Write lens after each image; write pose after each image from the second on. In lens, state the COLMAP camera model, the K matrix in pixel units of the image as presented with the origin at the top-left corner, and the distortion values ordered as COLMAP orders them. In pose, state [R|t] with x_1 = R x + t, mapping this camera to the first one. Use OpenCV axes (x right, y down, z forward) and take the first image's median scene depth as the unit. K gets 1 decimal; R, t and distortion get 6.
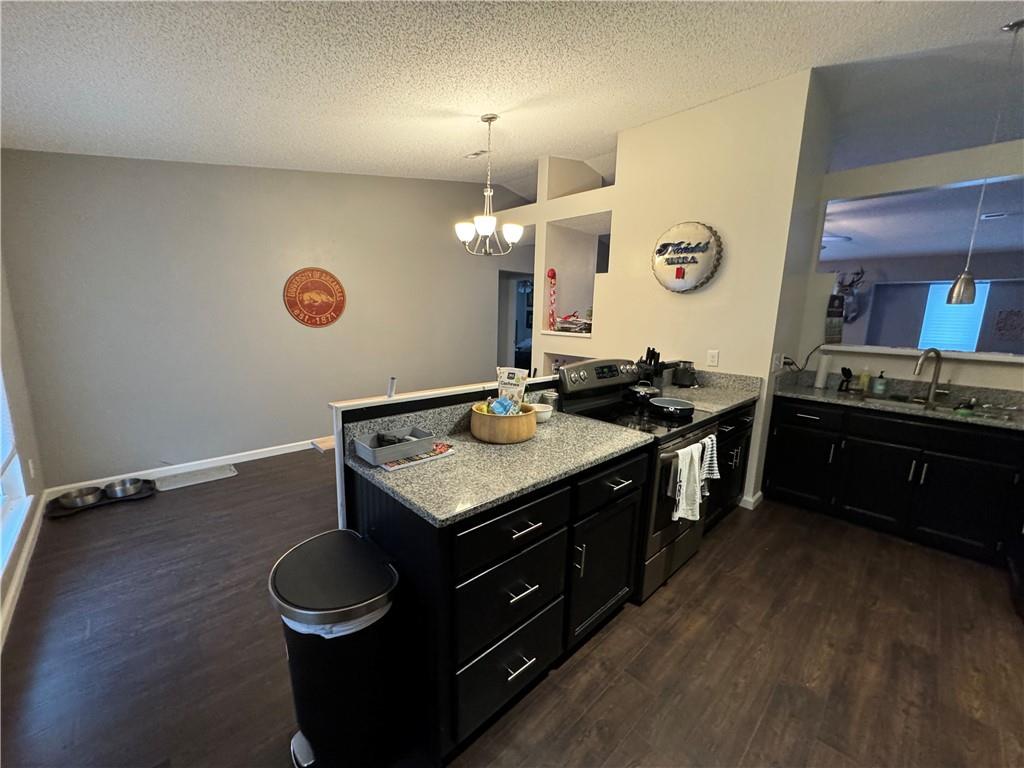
lens RADIAL K [[407.8, 0, 510.5], [0, 407.8, 387.4], [0, 0, 1]] dist [-0.001289, 0.000077]
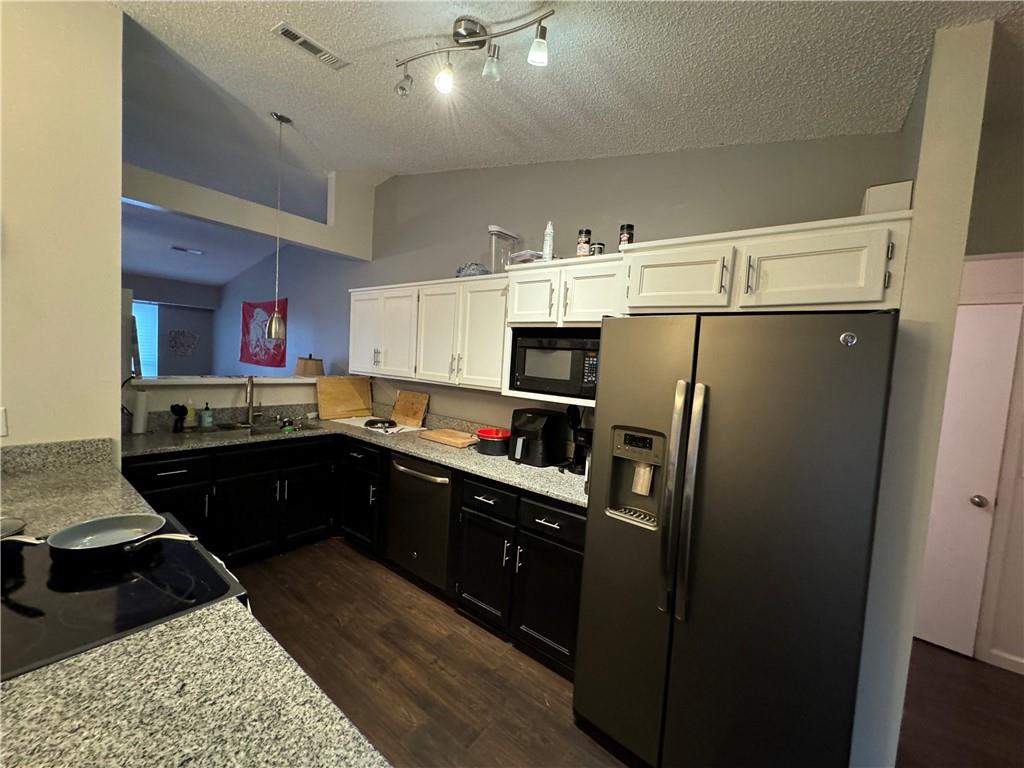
lens RADIAL K [[407.8, 0, 509.9], [0, 407.8, 382.0], [0, 0, 1]] dist [-0.001289, 0.000077]
pose [[-0.146585, -0.092171, 0.984895, -0.130367], [0.114353, 0.987395, 0.109424, -0.114216], [-0.982566, 0.128666, -0.134198, 0.438661]]
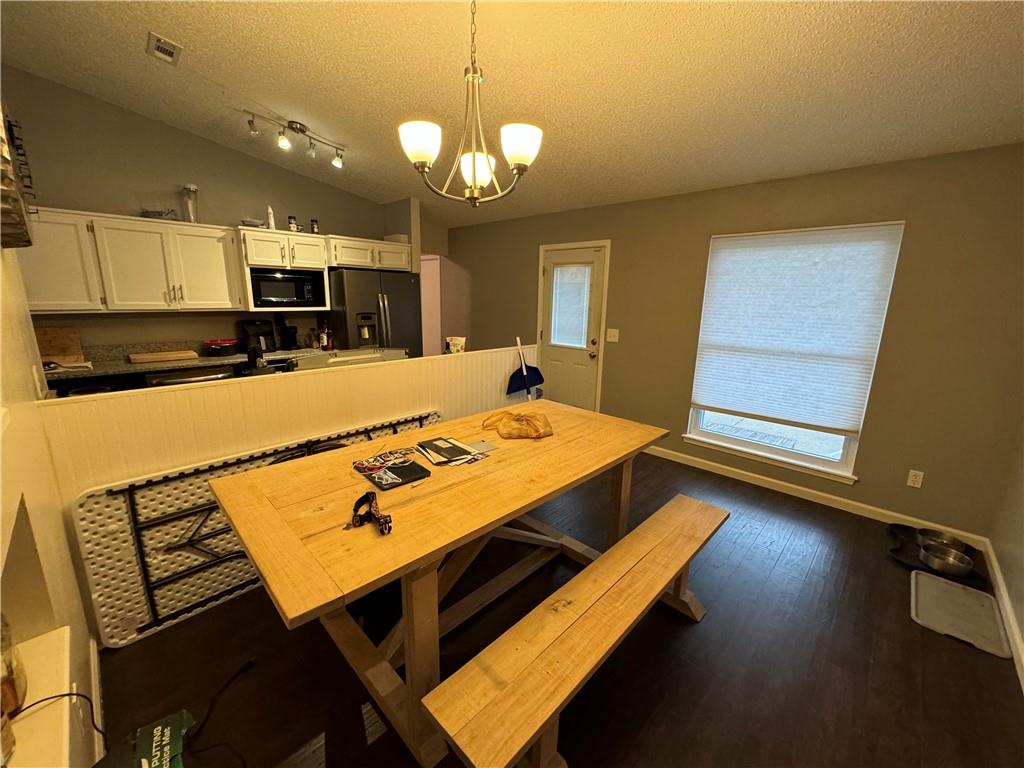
lens RADIAL K [[407.8, 0, 512.8], [0, 407.8, 382.3], [0, 0, 1]] dist [-0.001289, 0.000077]
pose [[-0.998301, -0.031944, -0.048722, -0.093821], [-0.048024, 0.924653, 0.377771, -0.360432], [0.032984, 0.379469, -0.924616, 1.887846]]
